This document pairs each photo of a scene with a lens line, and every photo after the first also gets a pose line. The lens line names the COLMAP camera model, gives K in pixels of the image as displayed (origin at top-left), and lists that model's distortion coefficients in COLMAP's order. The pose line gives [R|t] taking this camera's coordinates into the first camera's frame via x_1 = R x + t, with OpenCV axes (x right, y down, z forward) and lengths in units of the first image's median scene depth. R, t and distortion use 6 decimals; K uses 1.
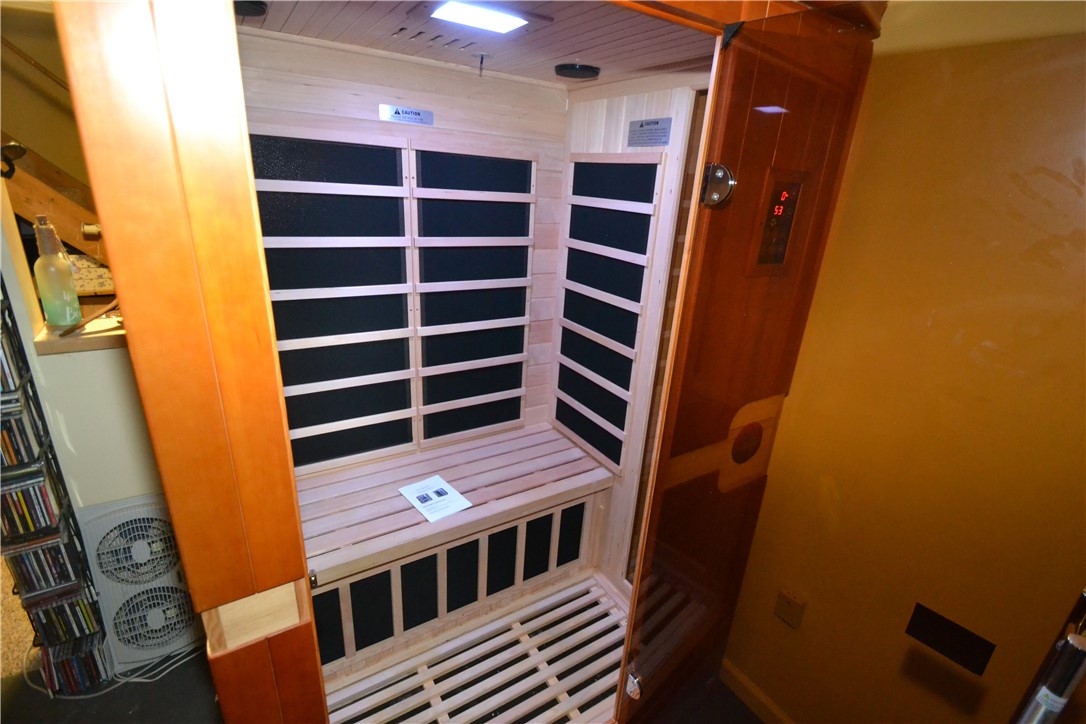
lens RADIAL K [[496.8, 0, 546.9], [0, 496.8, 367.1], [0, 0, 1]] dist [-0.004354, -0.000554]
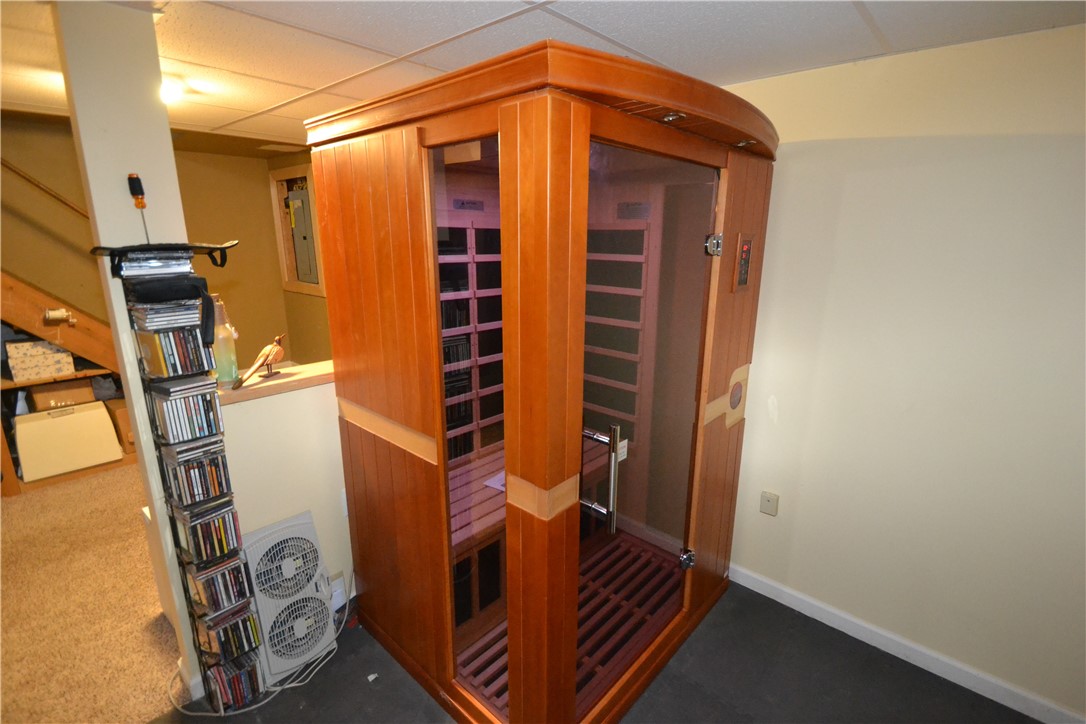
lens RADIAL K [[482.4, 0, 548.6], [0, 482.4, 367.5], [0, 0, 1]] dist [0.002725, -0.000149]
pose [[0.961525, -0.119642, 0.247294, -0.466794], [0.141903, 0.987097, -0.074185, 0.076795], [-0.235228, 0.106422, 0.966096, -0.318161]]
